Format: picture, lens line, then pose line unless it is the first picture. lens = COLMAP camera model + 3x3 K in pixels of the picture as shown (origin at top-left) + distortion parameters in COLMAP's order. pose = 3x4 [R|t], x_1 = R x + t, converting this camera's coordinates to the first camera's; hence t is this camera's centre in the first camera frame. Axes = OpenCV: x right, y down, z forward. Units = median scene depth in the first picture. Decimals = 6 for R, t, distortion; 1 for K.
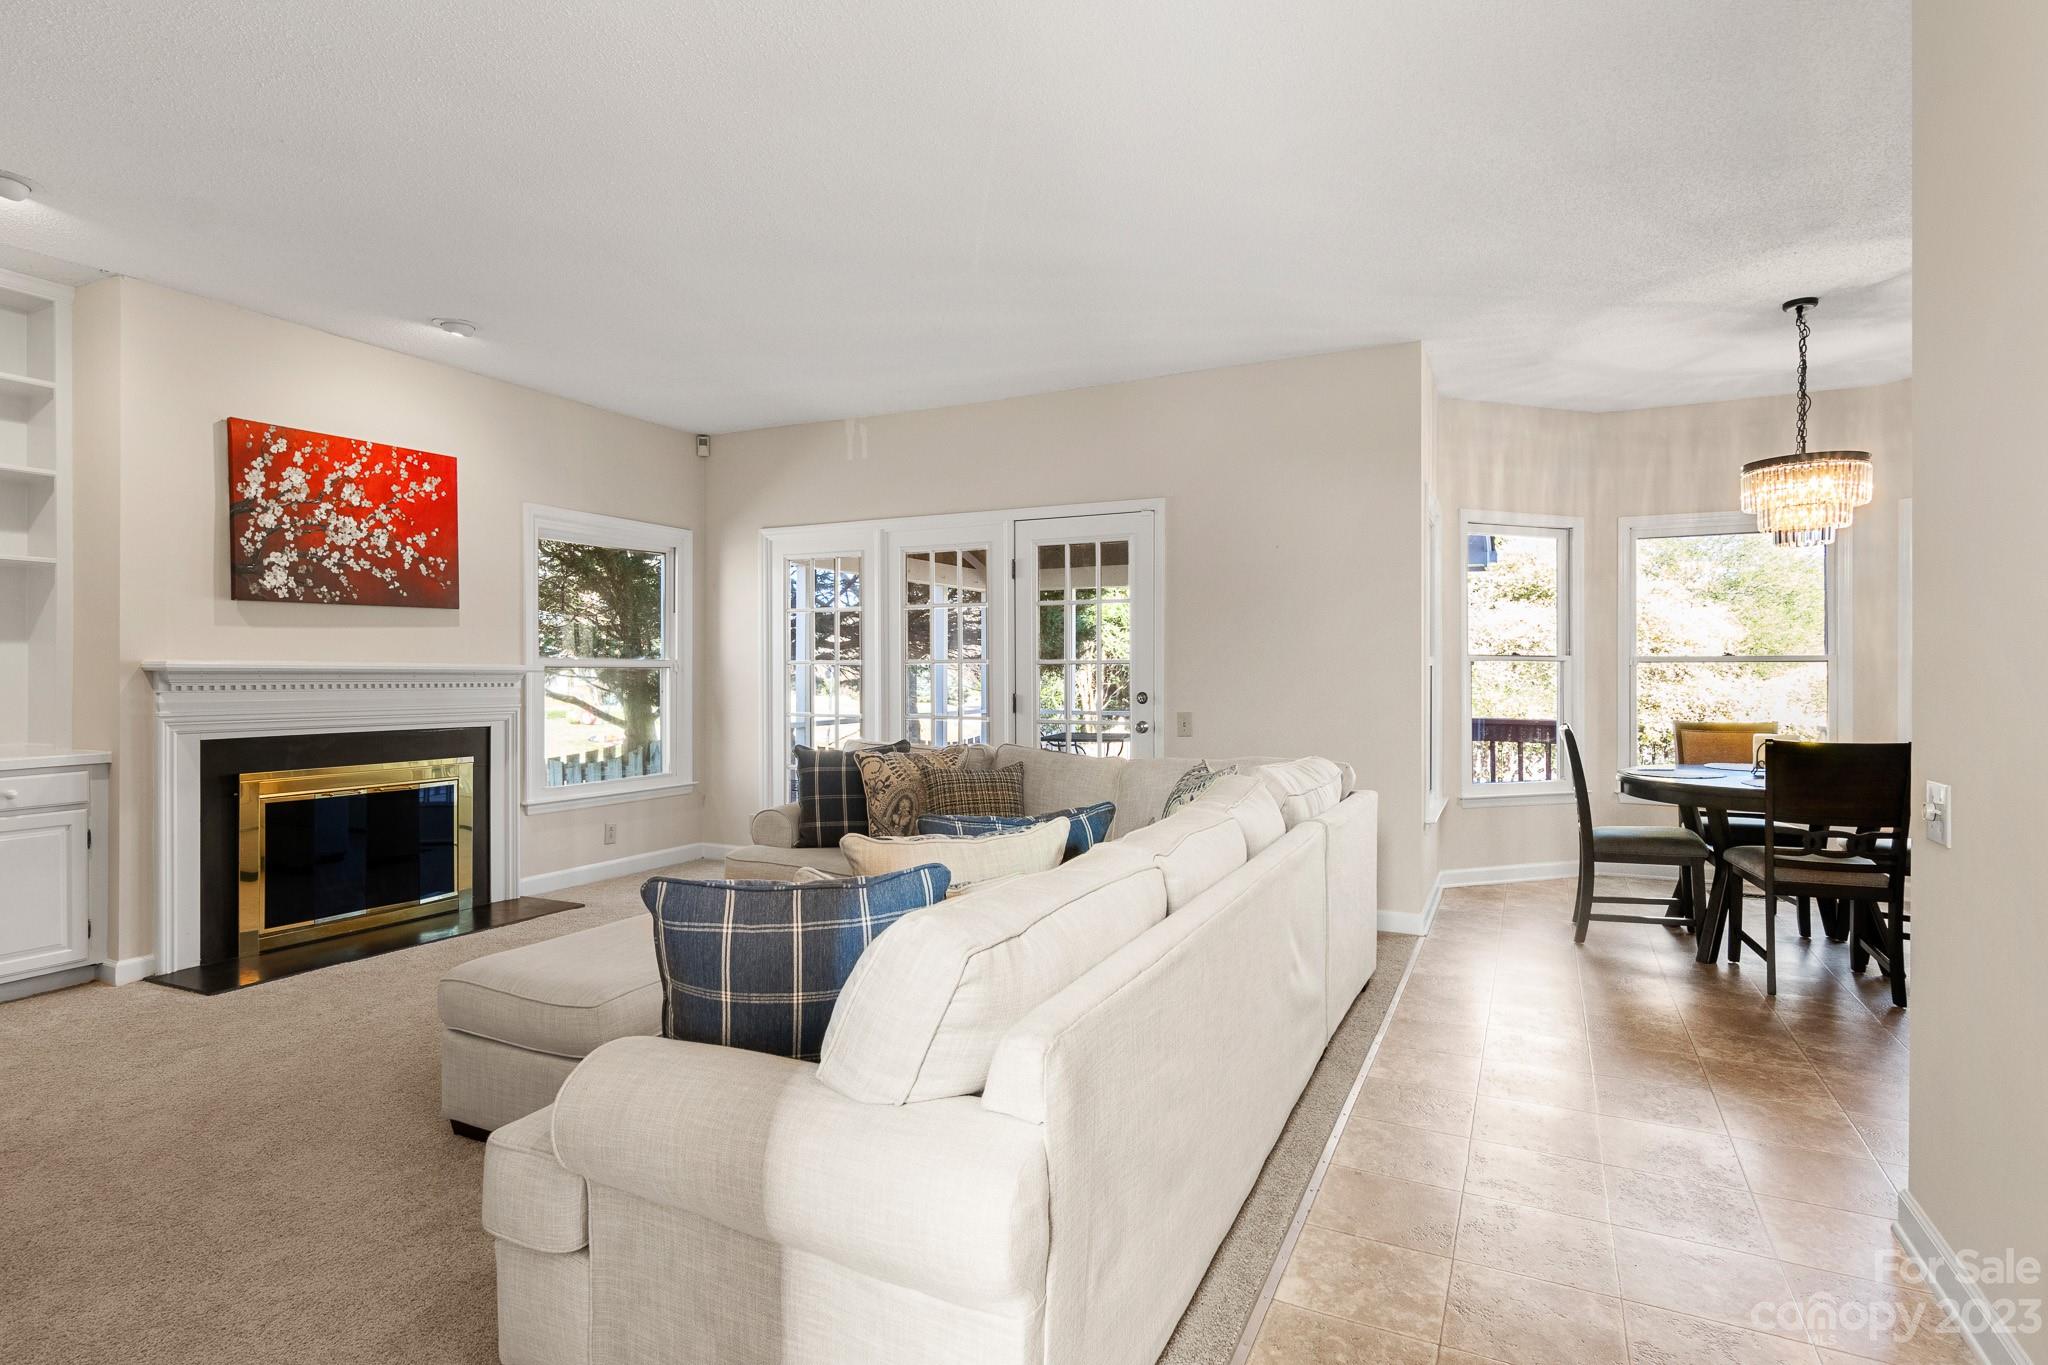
lens RADIAL K [[1050.4, 0, 1022.8], [0, 1050.4, 671.5], [0, 0, 1]] dist [0.001129, 0.001906]
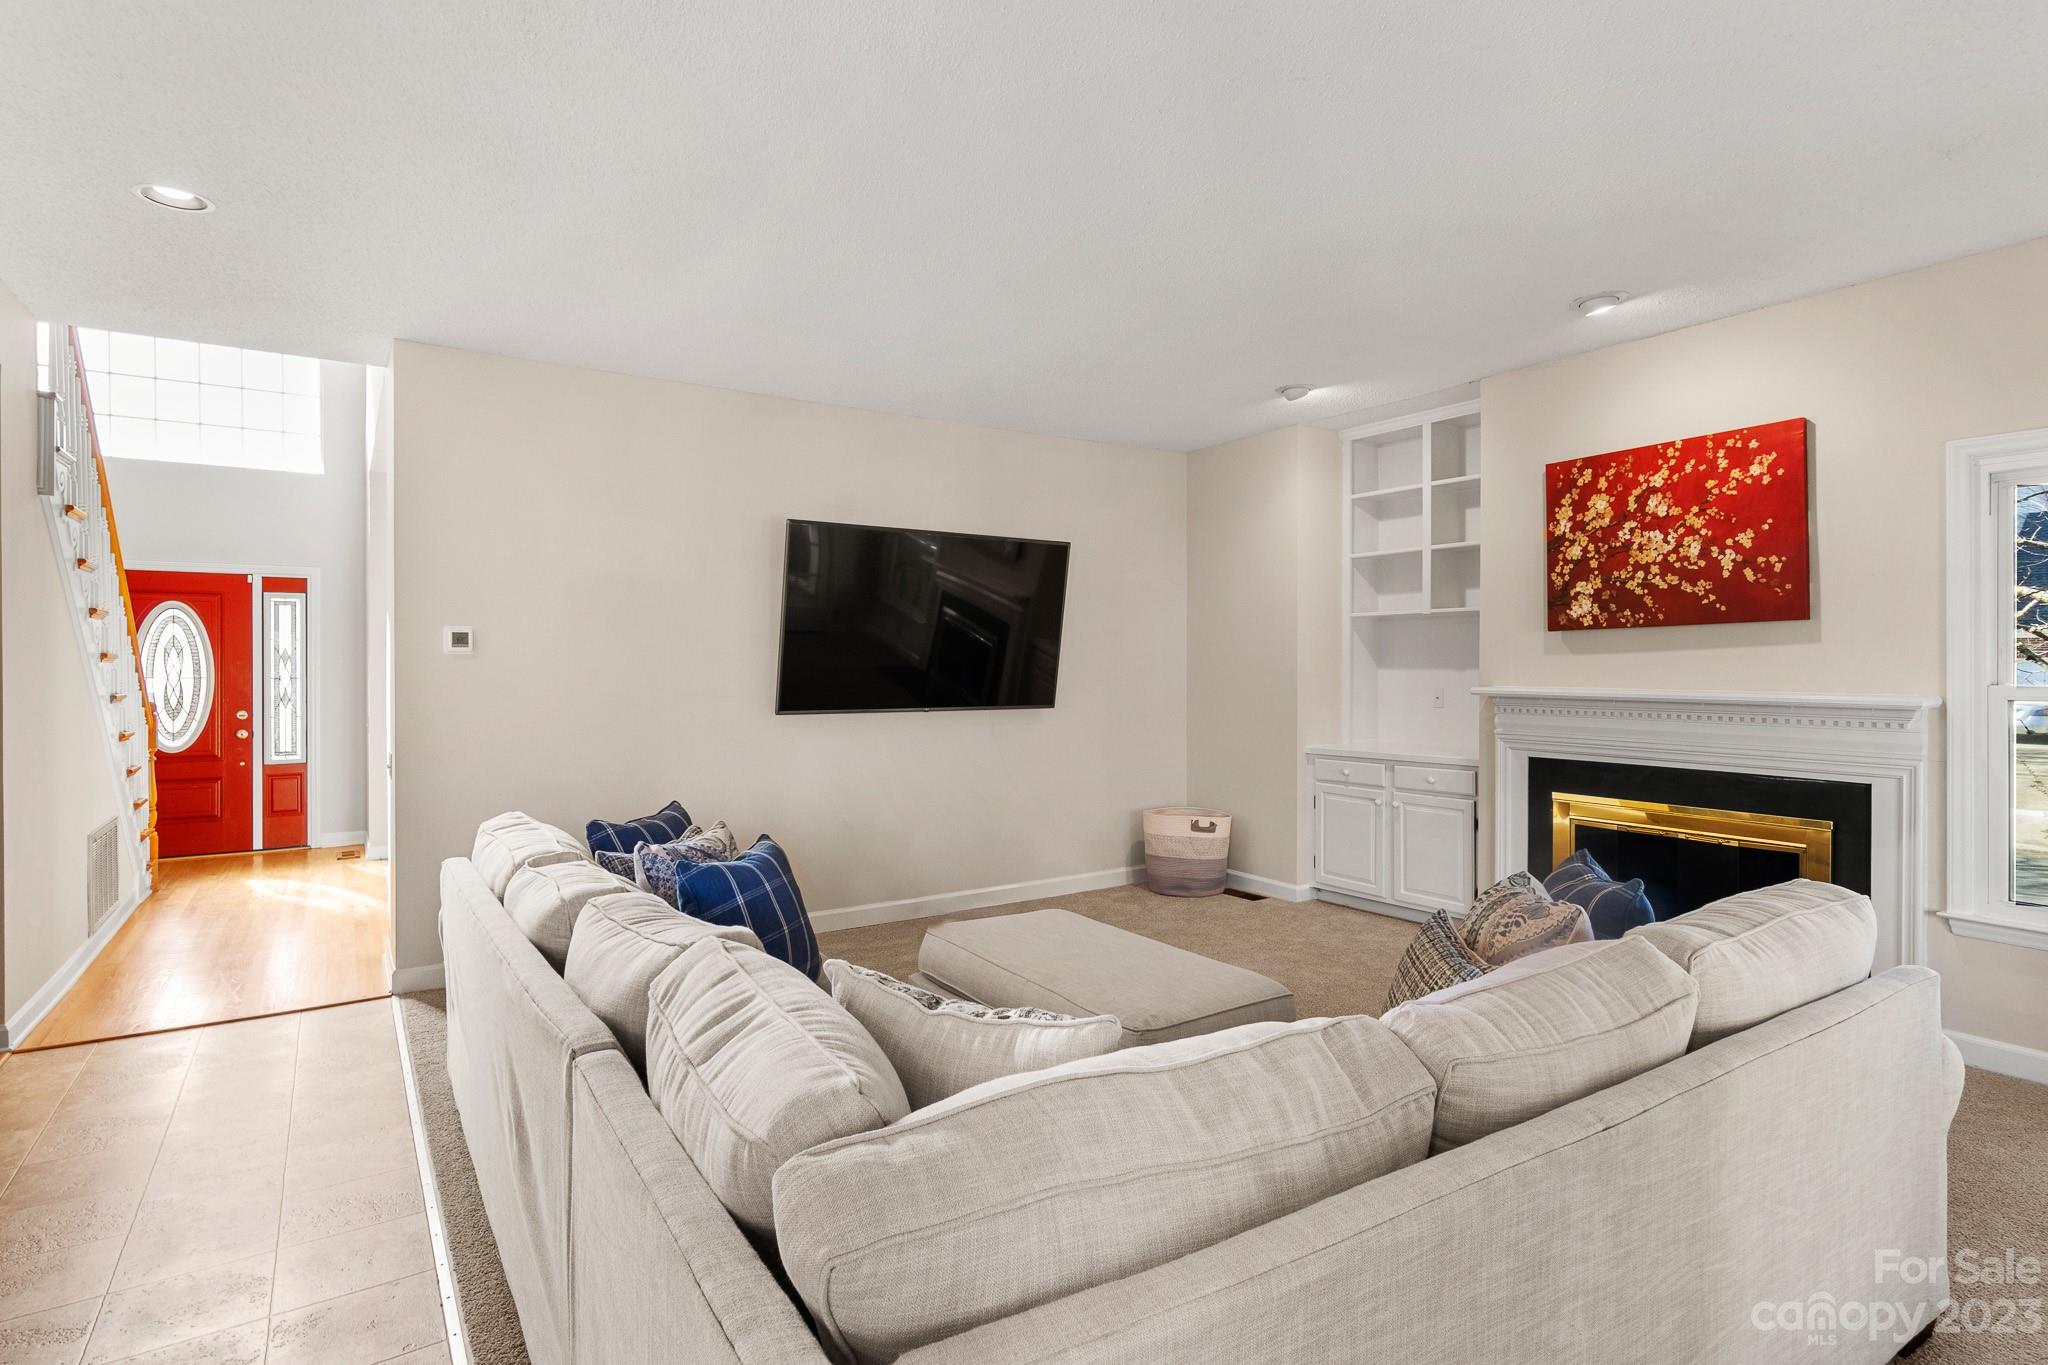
lens RADIAL K [[1050.4, 0, 1013.9], [0, 1050.4, 662.1], [0, 0, 1]] dist [0.001129, 0.001906]
pose [[-0.509608, -0.000787, -0.860406, 0.422816], [0.003335, 0.999990, -0.002890, -0.031474], [0.860400, -0.004342, -0.509601, 0.970143]]
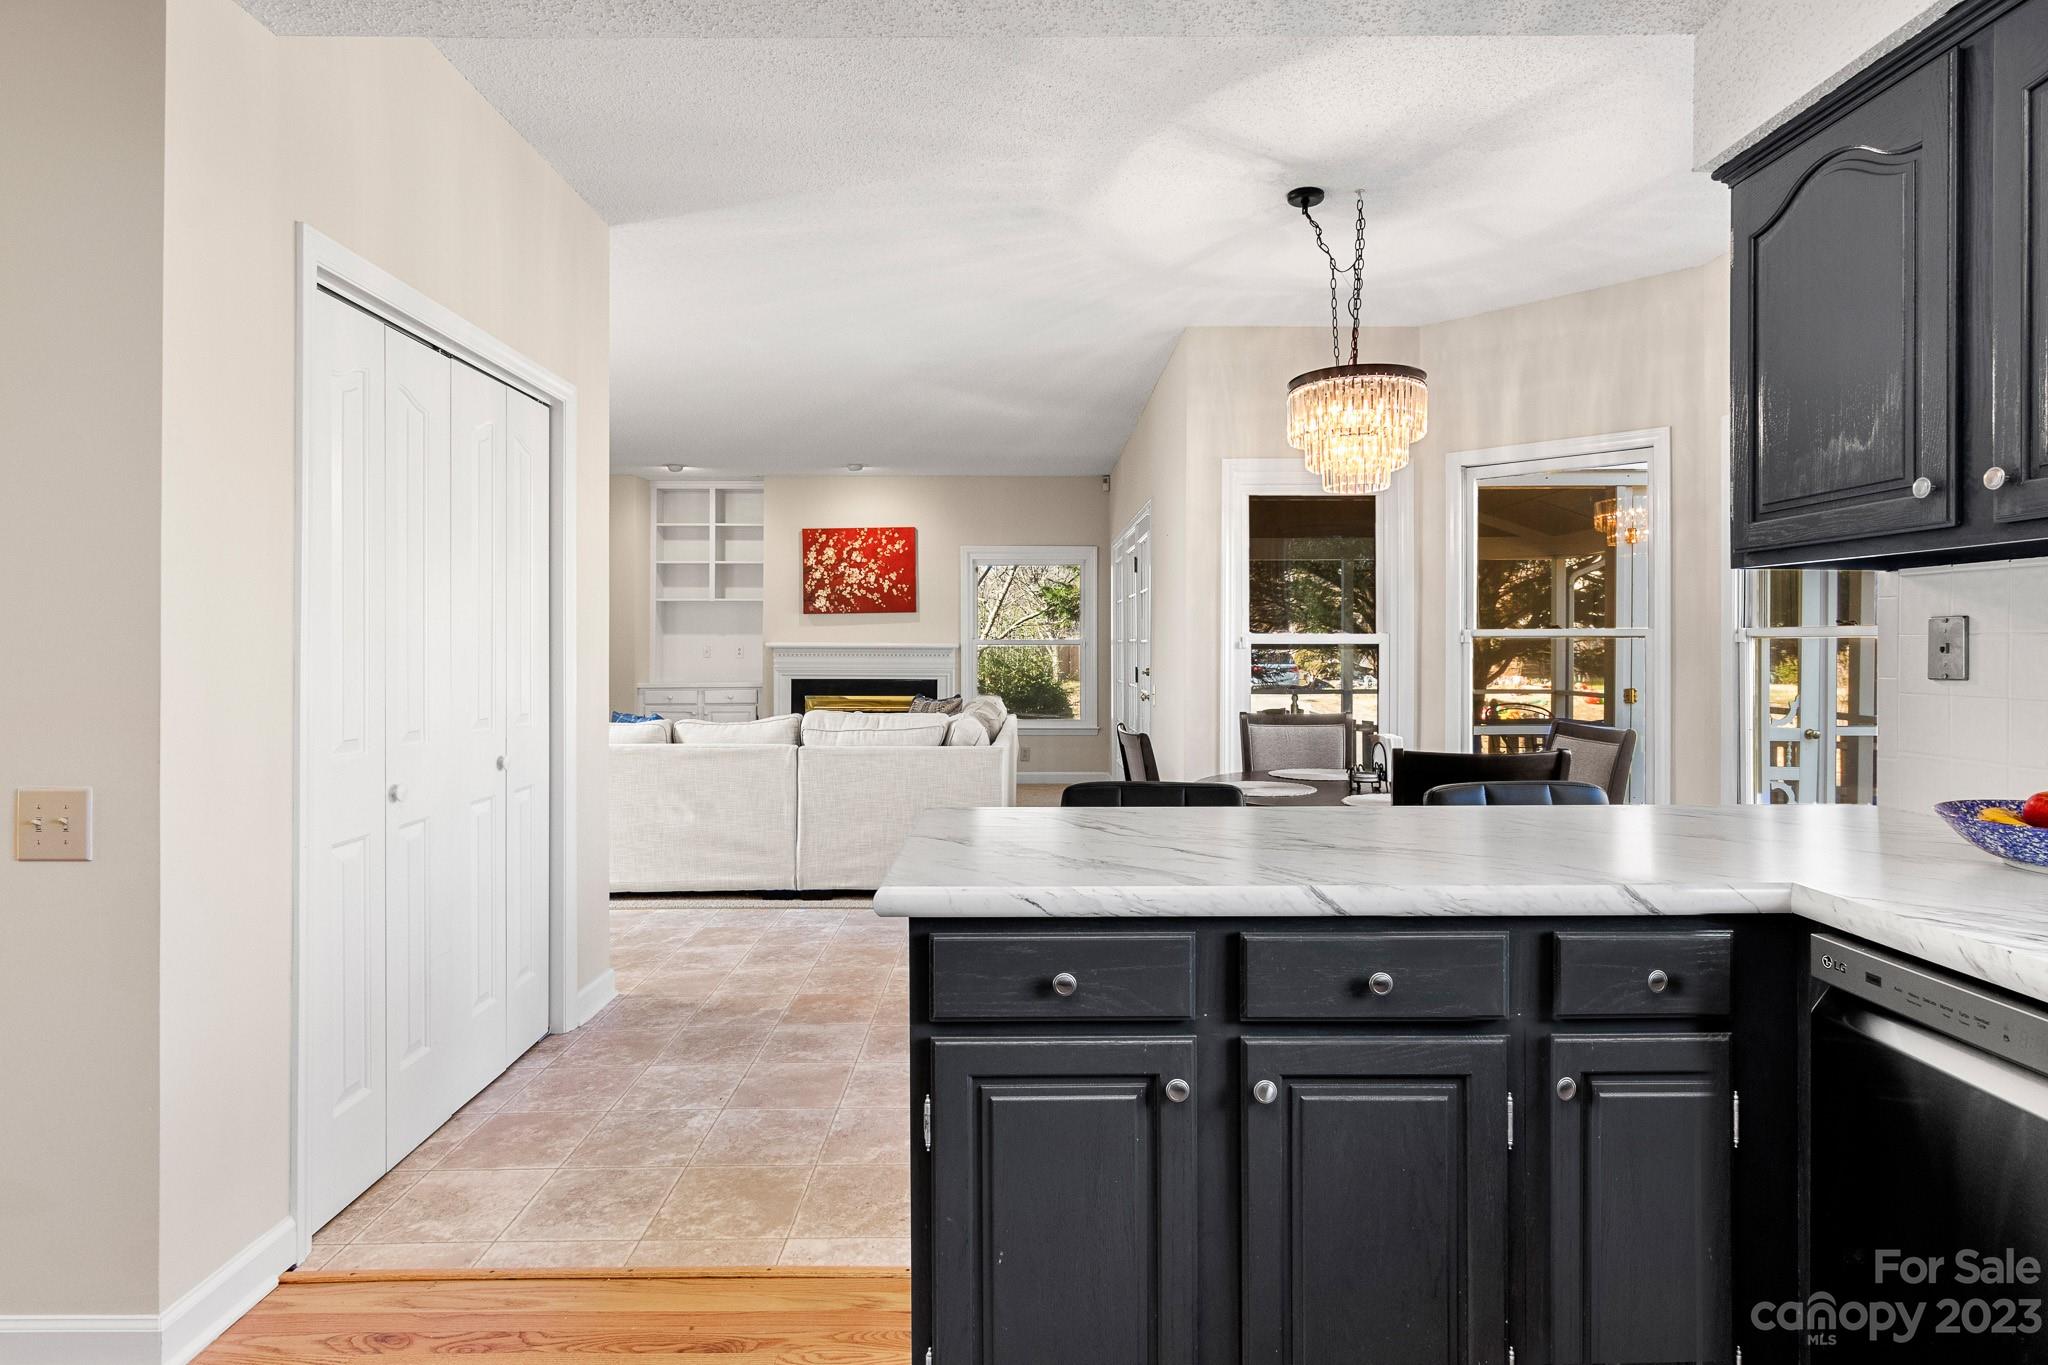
lens RADIAL K [[1050.4, 0, 1019.2], [0, 1050.4, 642.5], [0, 0, 1]] dist [0.001129, 0.001906]
pose [[0.442443, -0.001331, -0.896796, 1.219267], [0.000472, 0.999999, -0.001251, -0.006895], [0.896797, 0.000130, 0.442443, 0.404507]]
